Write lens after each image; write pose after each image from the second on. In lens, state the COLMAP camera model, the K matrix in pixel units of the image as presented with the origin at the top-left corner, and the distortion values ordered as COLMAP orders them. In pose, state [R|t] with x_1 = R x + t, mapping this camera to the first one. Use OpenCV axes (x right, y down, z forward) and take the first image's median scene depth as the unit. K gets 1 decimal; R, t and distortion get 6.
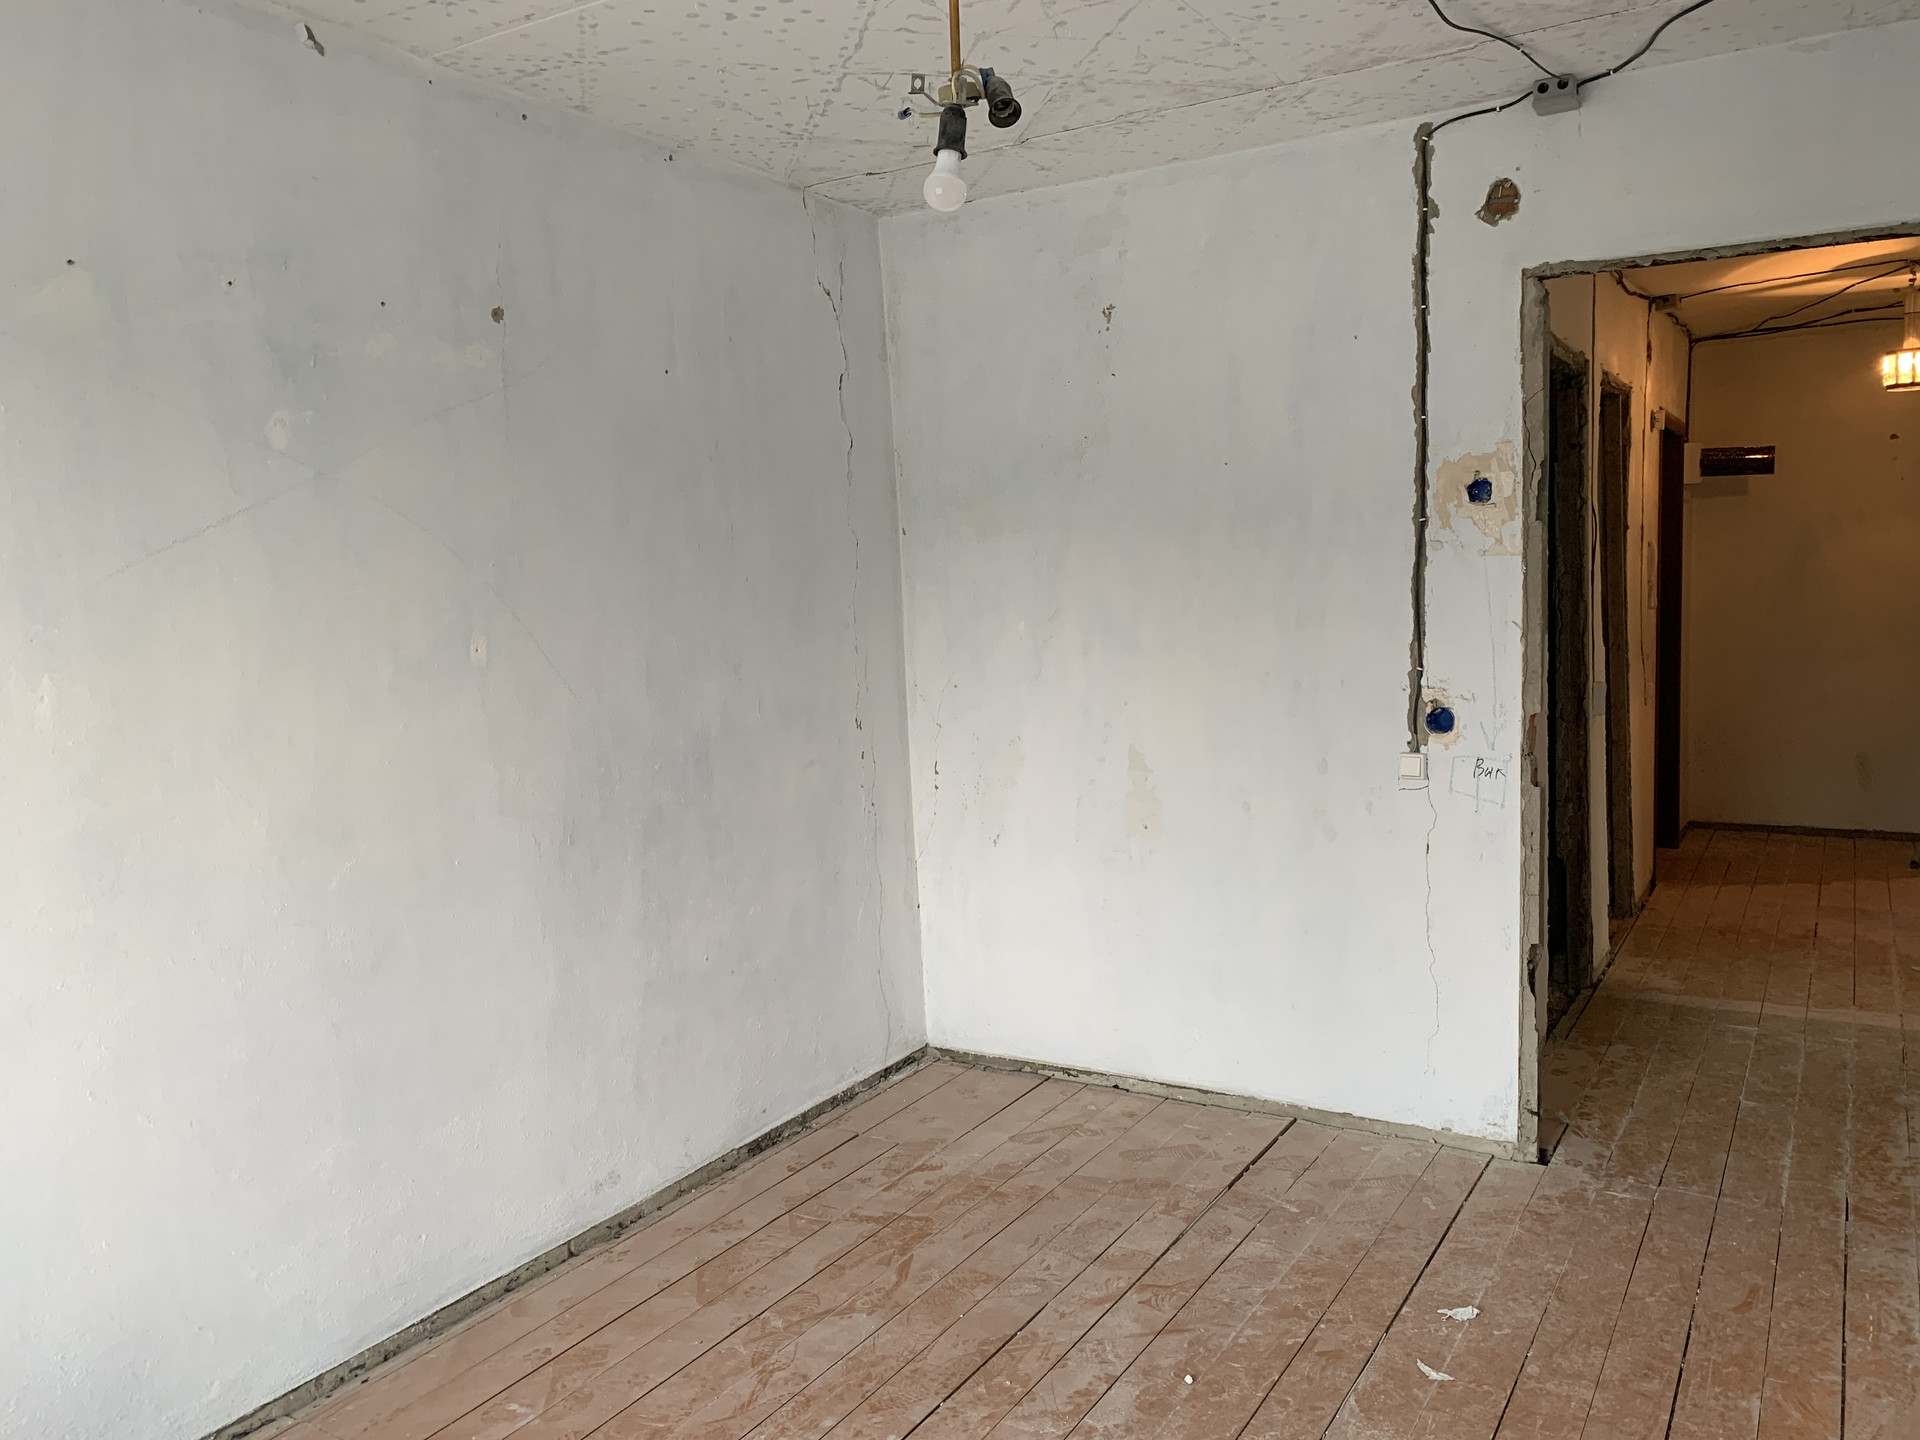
lens RADIAL K [[1461.0, 0, 960.8], [0, 1461.0, 732.2], [0, 0, 1]] dist [0.007723, 0.001505]
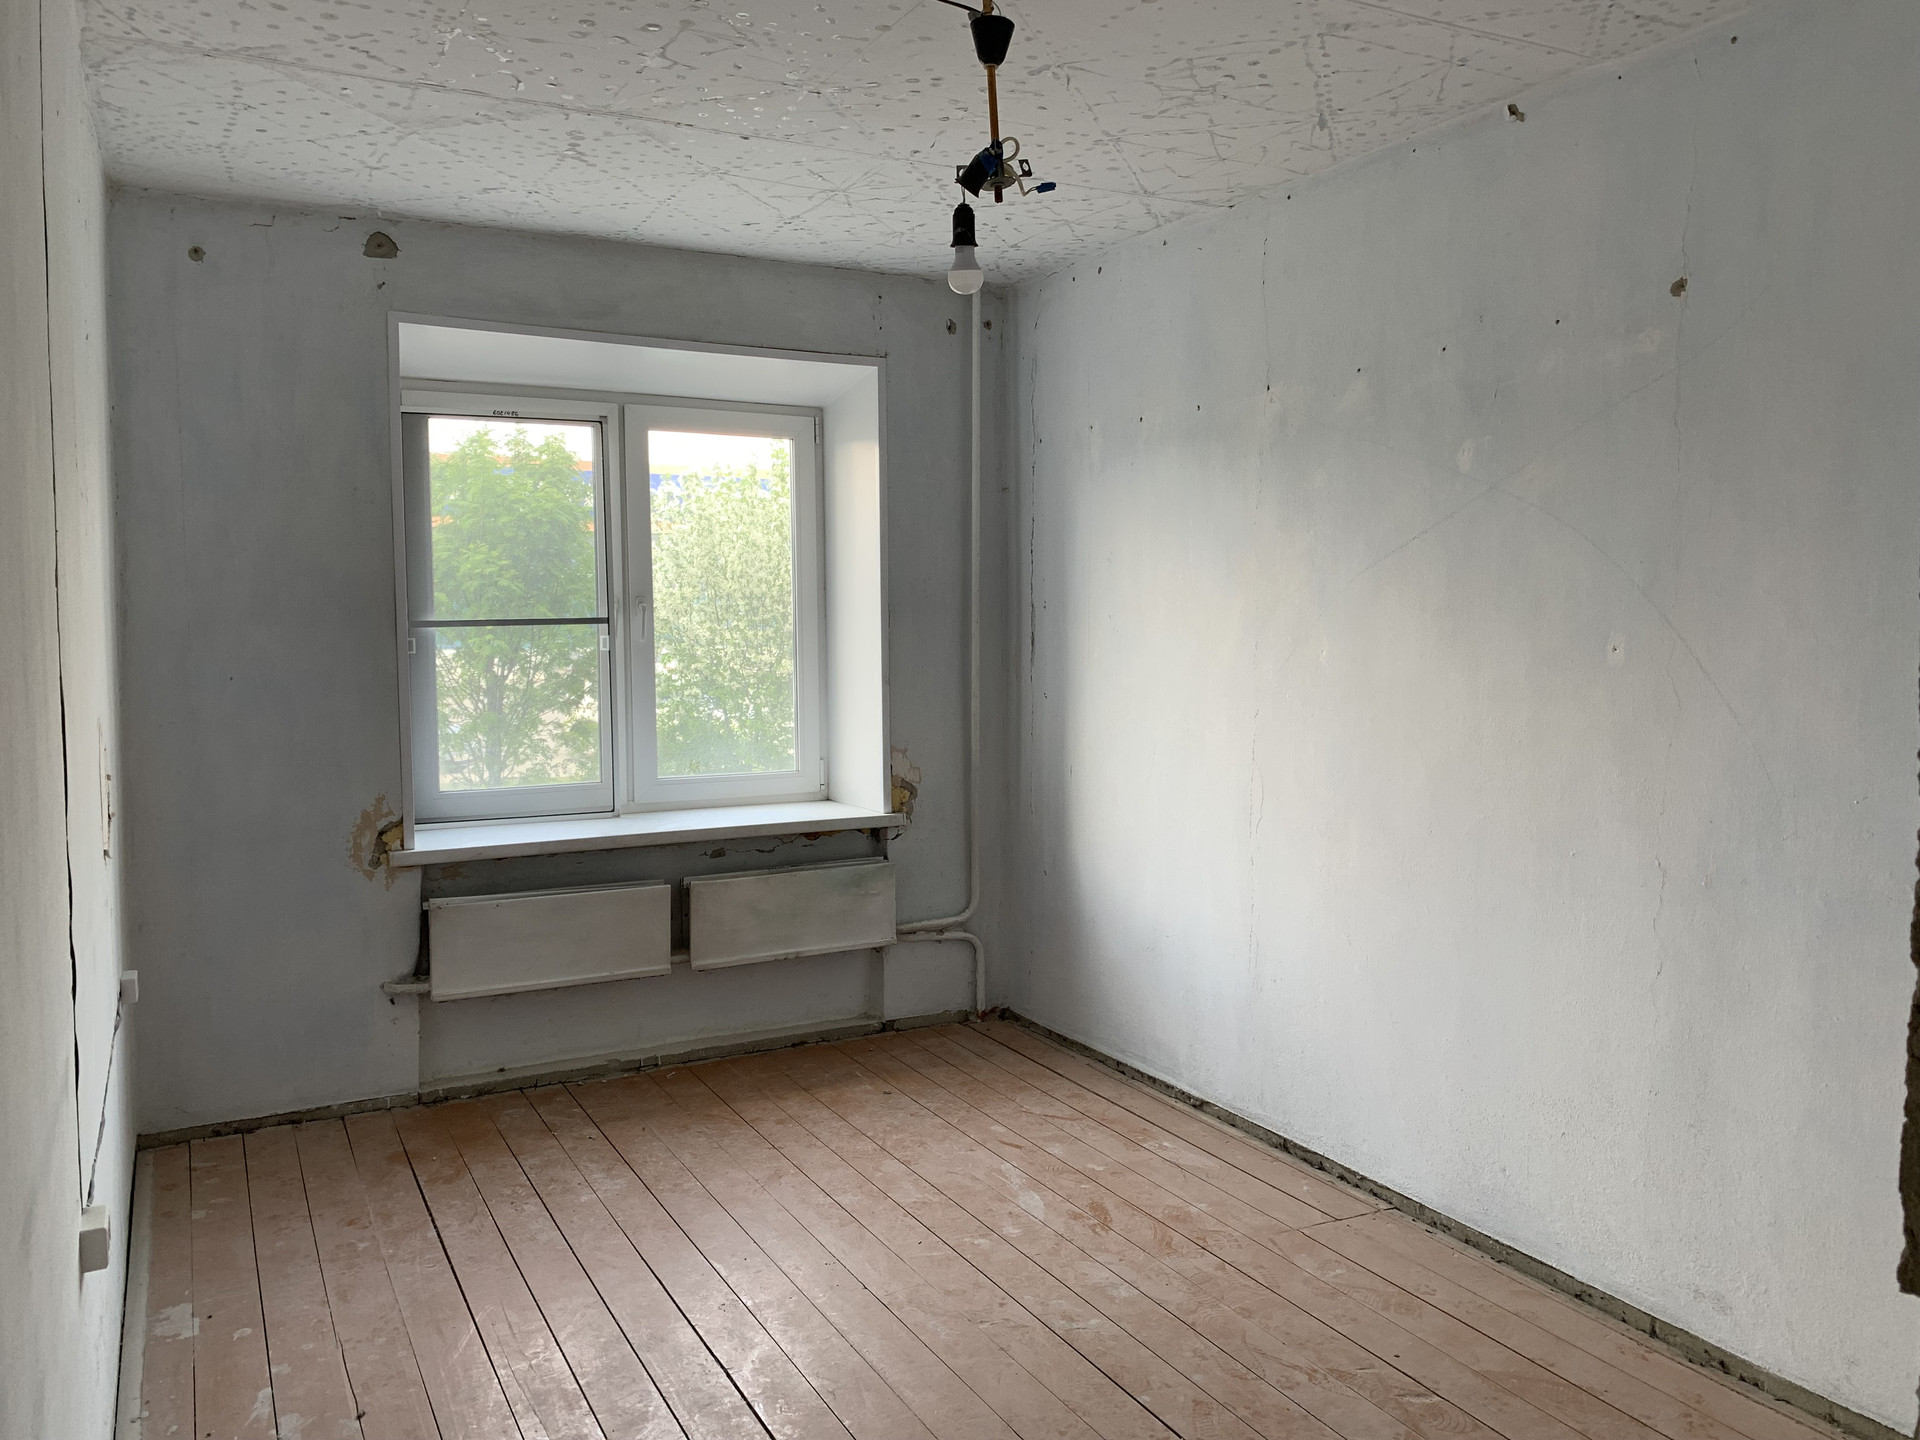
lens RADIAL K [[1461.0, 0, 960.8], [0, 1461.0, 732.2], [0, 0, 1]] dist [0.007723, 0.001505]
pose [[-0.512532, 0.113942, -0.851075, 0.731367], [-0.066251, 0.982955, 0.171495, -0.140993], [0.856108, 0.144281, -0.496247, 1.122908]]
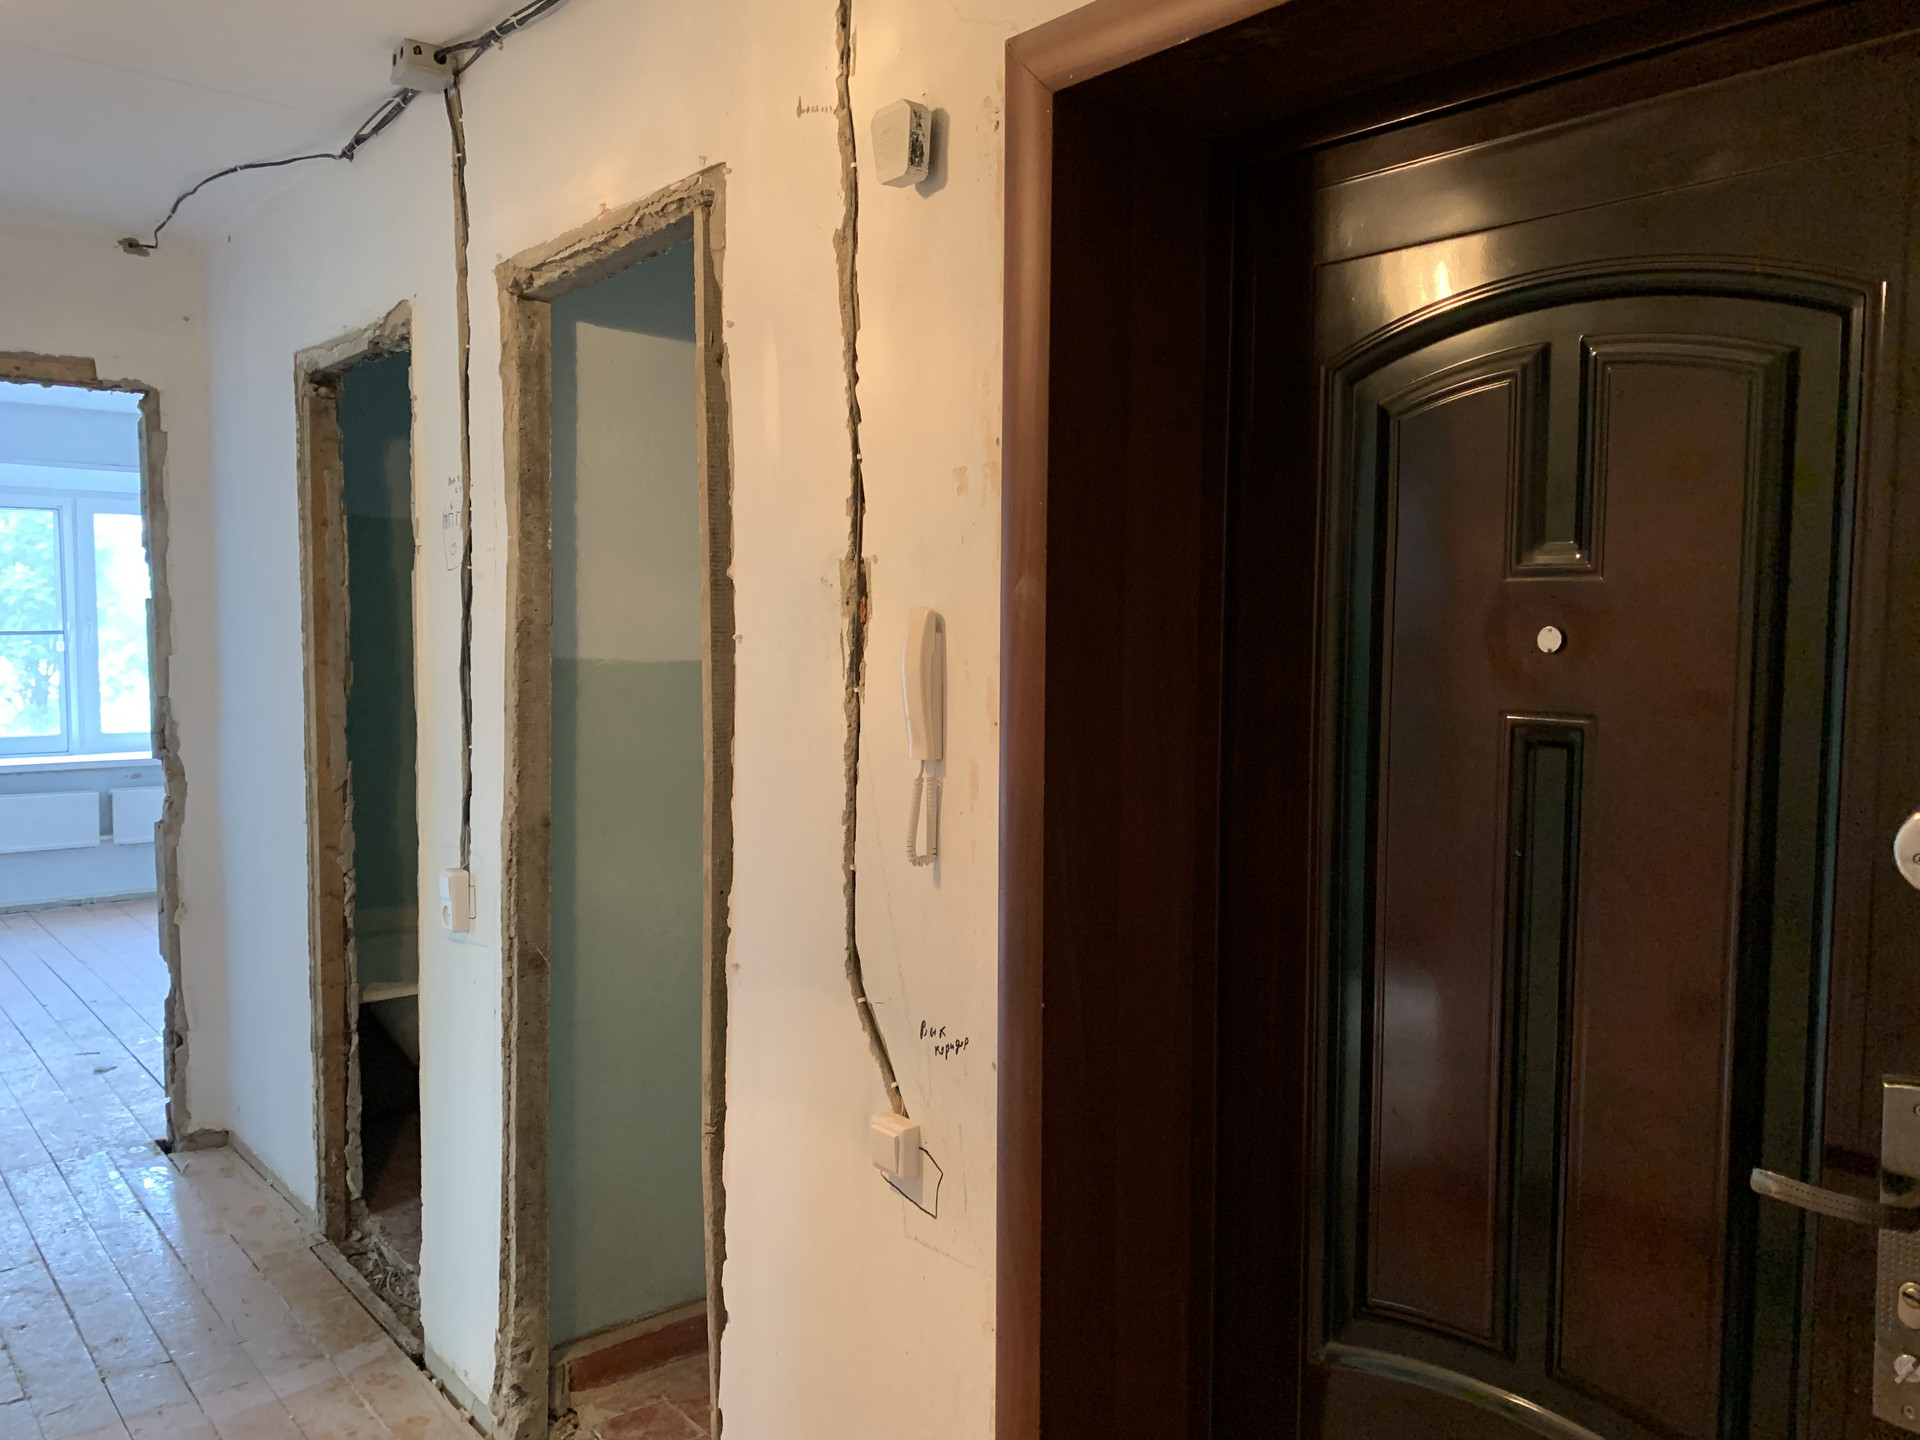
lens RADIAL K [[1461.0, 0, 960.8], [0, 1461.0, 732.2], [0, 0, 1]] dist [0.007723, 0.001505]
pose [[-0.313156, 0.110526, -0.943248, 1.653375], [-0.094712, 0.984619, 0.146818, -0.347857], [0.944967, 0.135313, -0.297871, 2.471601]]
